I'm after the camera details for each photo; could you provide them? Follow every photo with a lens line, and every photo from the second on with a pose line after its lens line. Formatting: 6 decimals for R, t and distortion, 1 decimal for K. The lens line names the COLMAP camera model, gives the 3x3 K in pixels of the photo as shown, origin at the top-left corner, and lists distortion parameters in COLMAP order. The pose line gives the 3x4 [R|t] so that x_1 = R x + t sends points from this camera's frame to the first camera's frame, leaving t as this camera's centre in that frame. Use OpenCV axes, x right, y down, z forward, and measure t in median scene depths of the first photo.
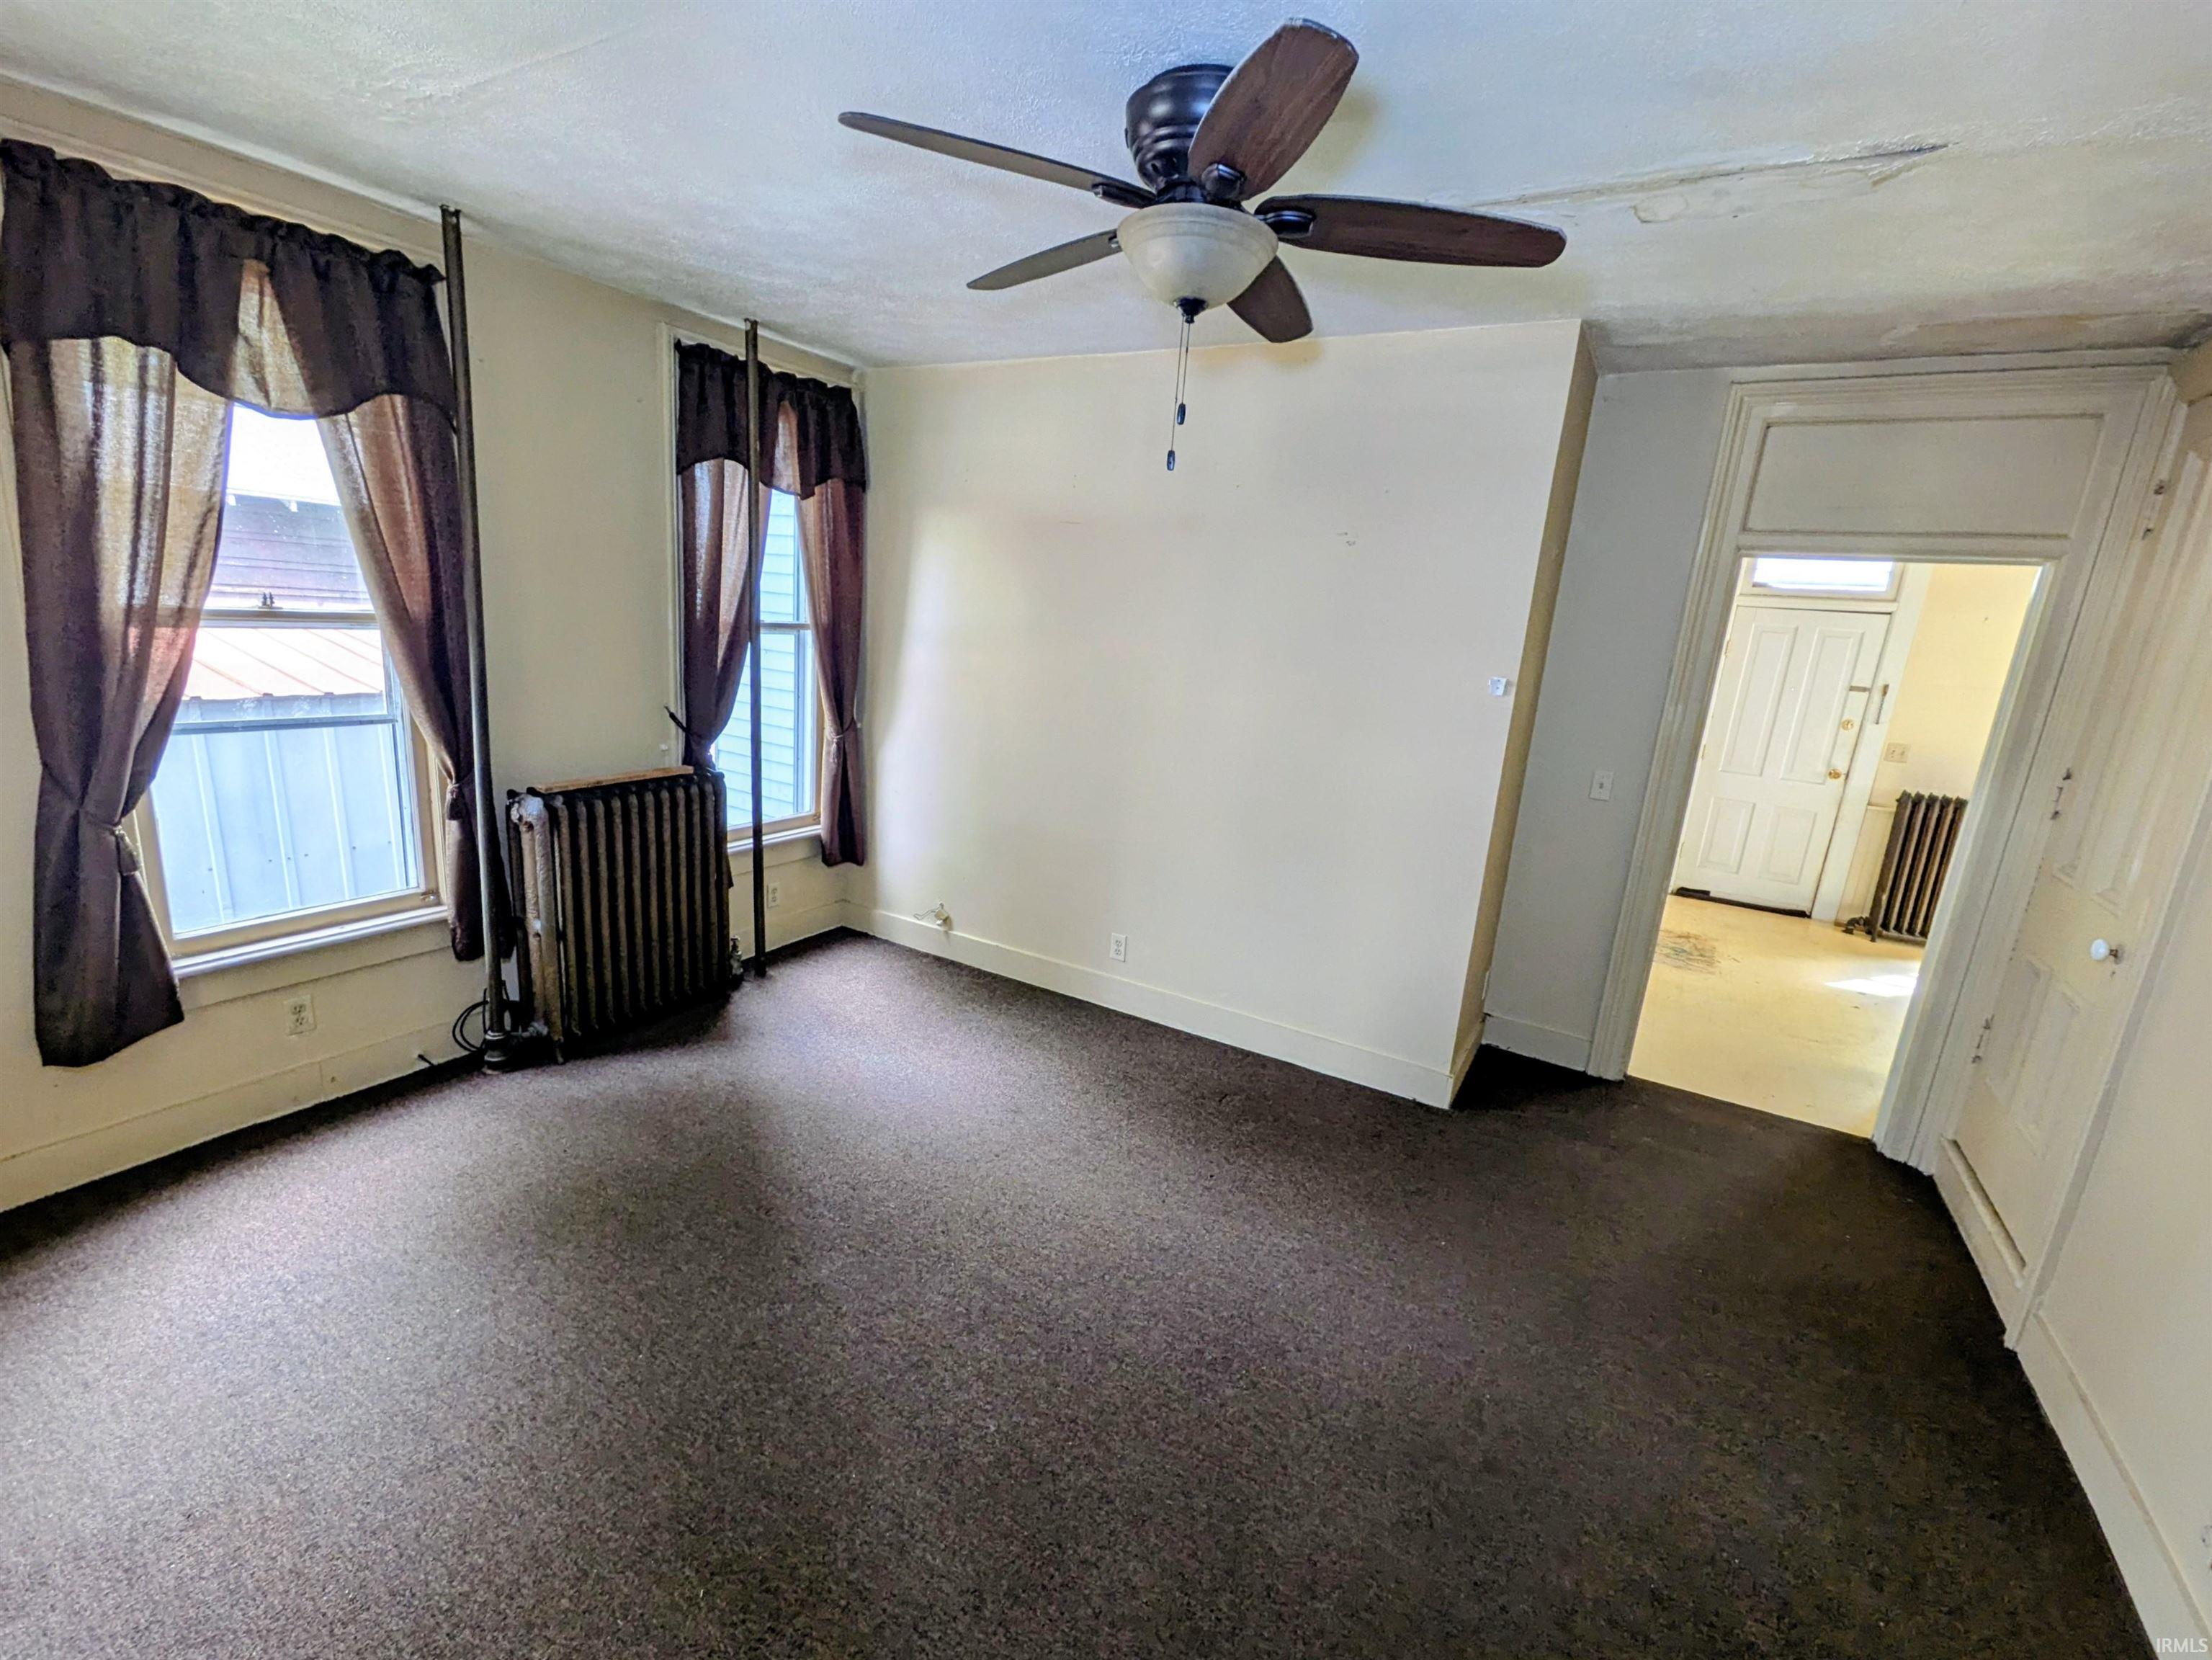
lens RADIAL K [[969.0, 0, 1107.5], [0, 969.0, 839.4], [0, 0, 1]] dist [0.003351, -0.000457]
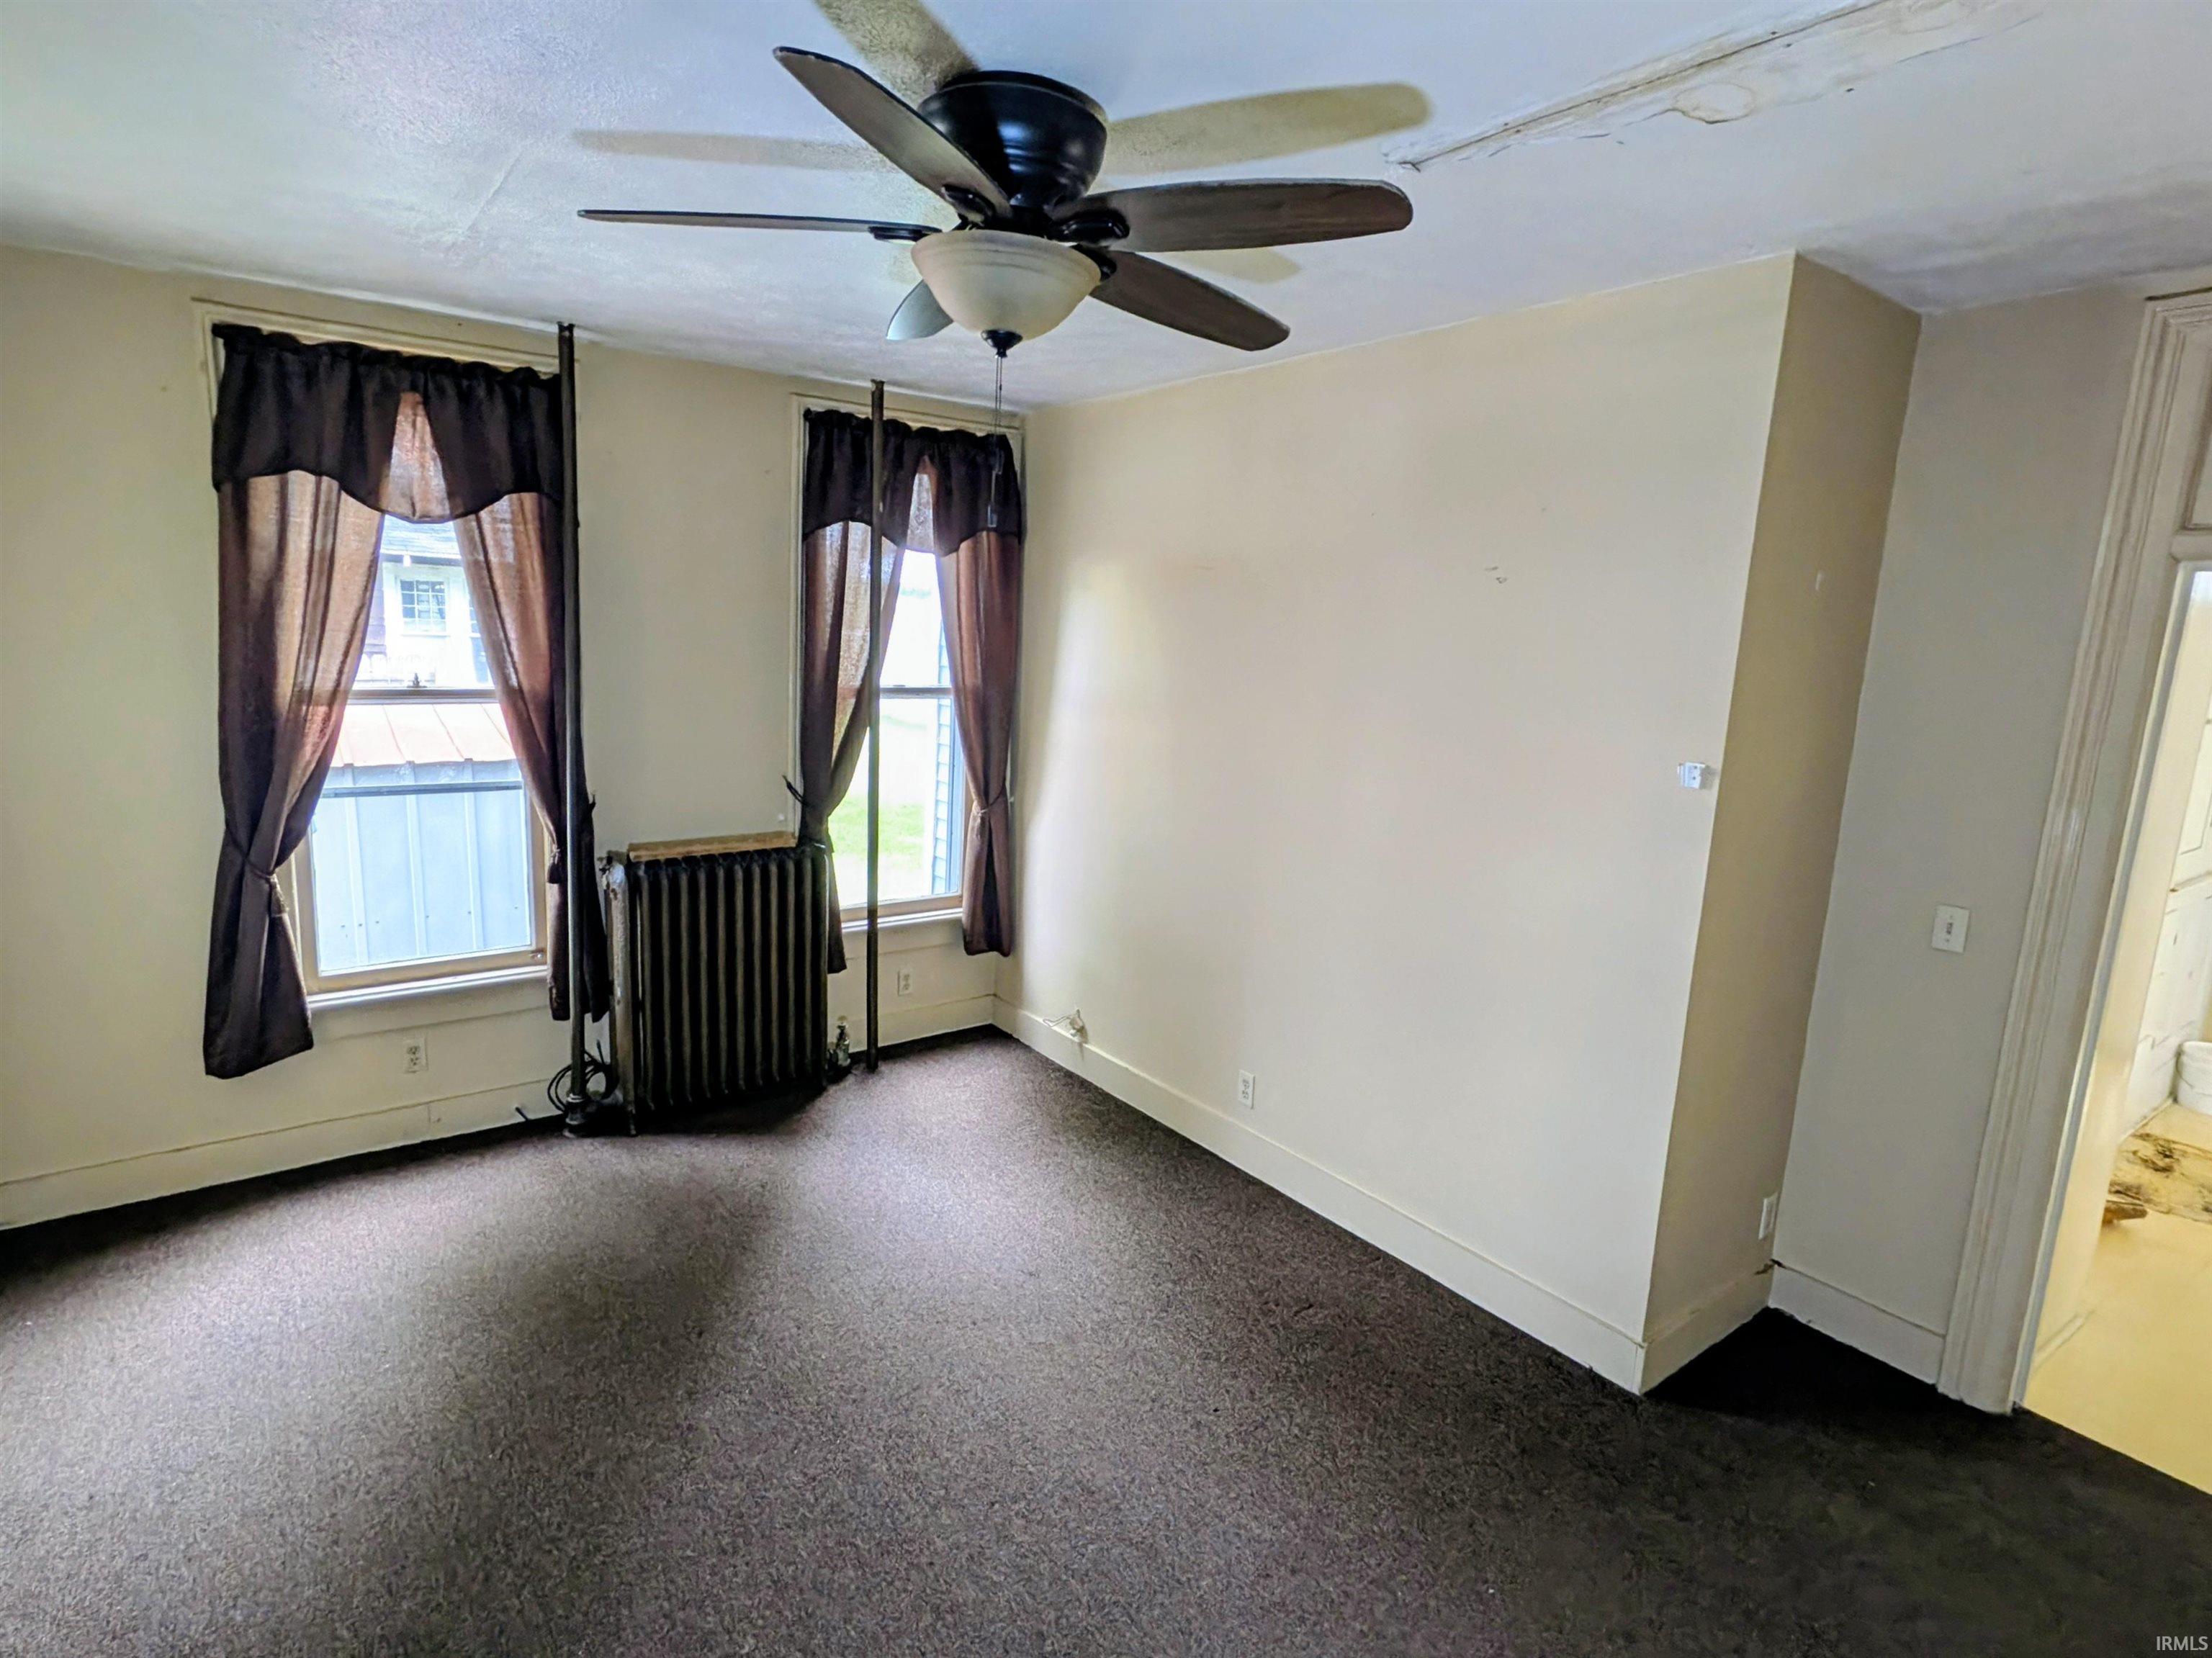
lens RADIAL K [[1165.9, 0, 1102.4], [0, 1165.9, 819.7], [0, 0, 1]] dist [-0.002530, 0.004706]
pose [[0.916366, 0.035103, -0.398800, 0.346036], [-0.070139, 0.994818, -0.073599, -0.035900], [0.394150, 0.095415, 0.914080, 0.081852]]
